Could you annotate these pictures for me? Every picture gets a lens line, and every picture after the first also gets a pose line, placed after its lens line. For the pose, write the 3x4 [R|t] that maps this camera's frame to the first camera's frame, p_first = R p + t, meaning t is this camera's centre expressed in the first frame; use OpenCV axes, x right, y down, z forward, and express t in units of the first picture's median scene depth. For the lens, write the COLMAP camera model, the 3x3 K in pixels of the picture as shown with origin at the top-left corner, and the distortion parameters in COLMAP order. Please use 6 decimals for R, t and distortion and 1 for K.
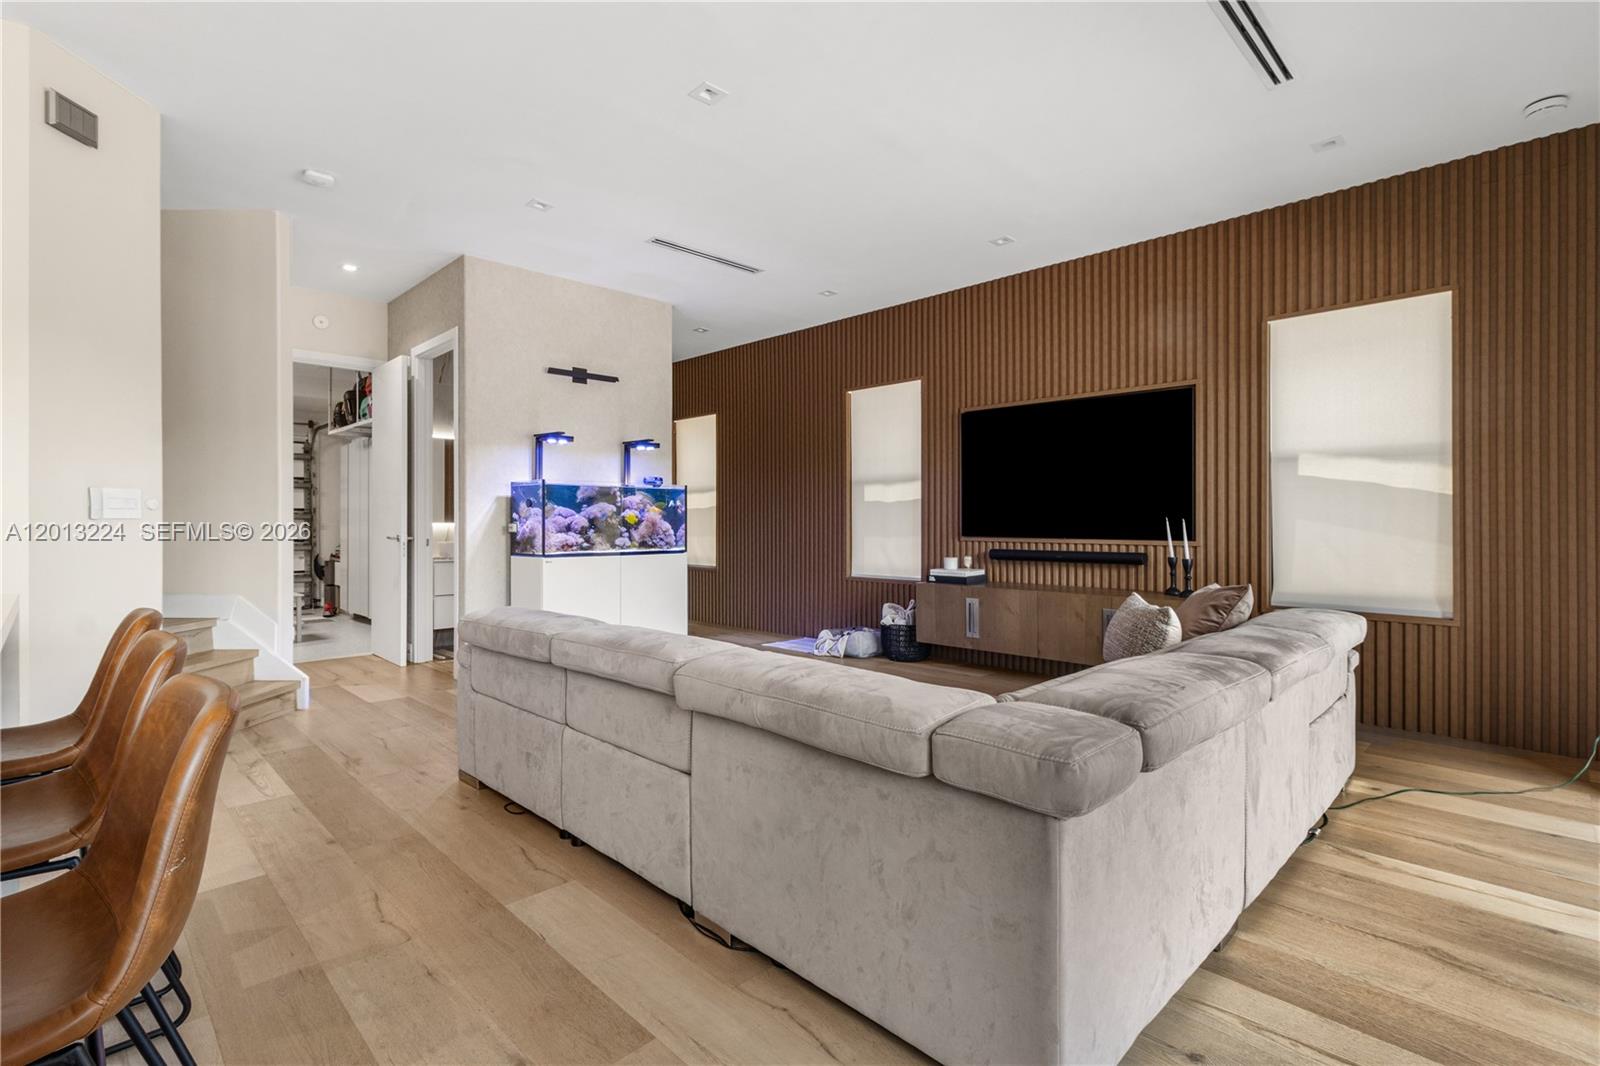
lens RADIAL K [[742.8, 0, 821.2], [0, 742.8, 521.8], [0, 0, 1]] dist [0.003643, -0.000352]
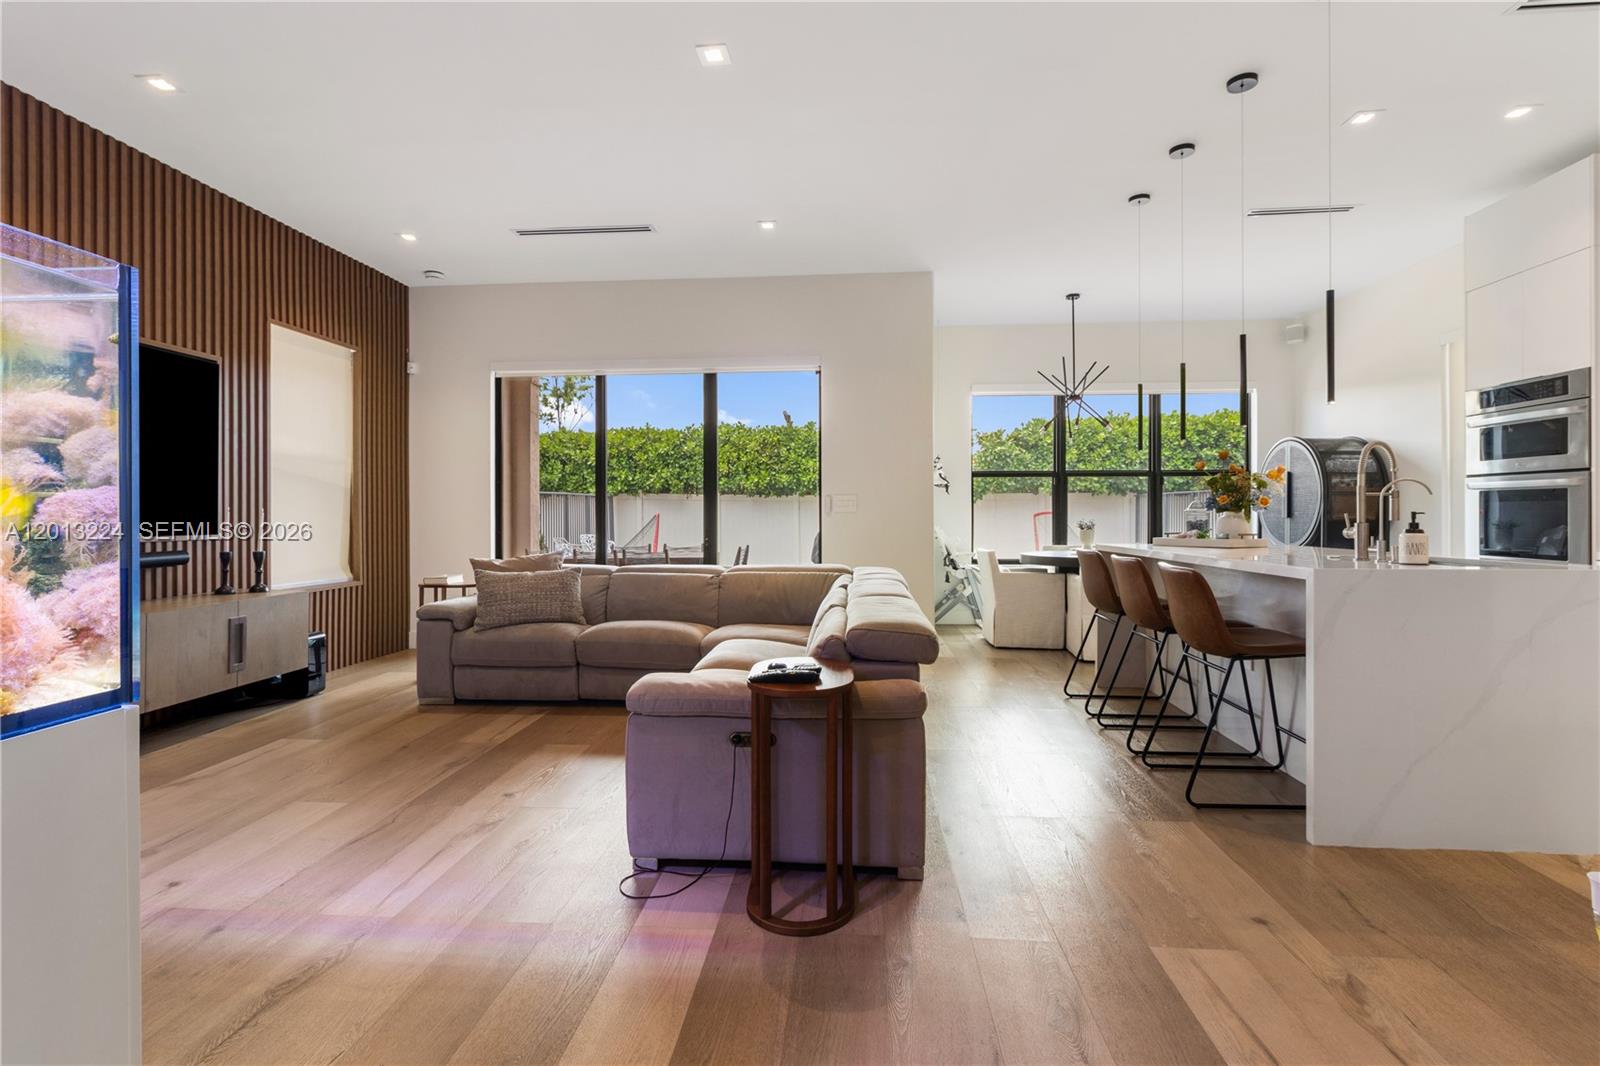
lens RADIAL K [[742.8, 0, 807.7], [0, 742.8, 510.8], [0, 0, 1]] dist [0.003643, -0.000352]
pose [[-0.652158, 0.004972, 0.758067, -0.623528], [0.002740, 0.999987, -0.004202, 0.003451], [-0.758078, -0.000664, -0.652163, 0.997244]]
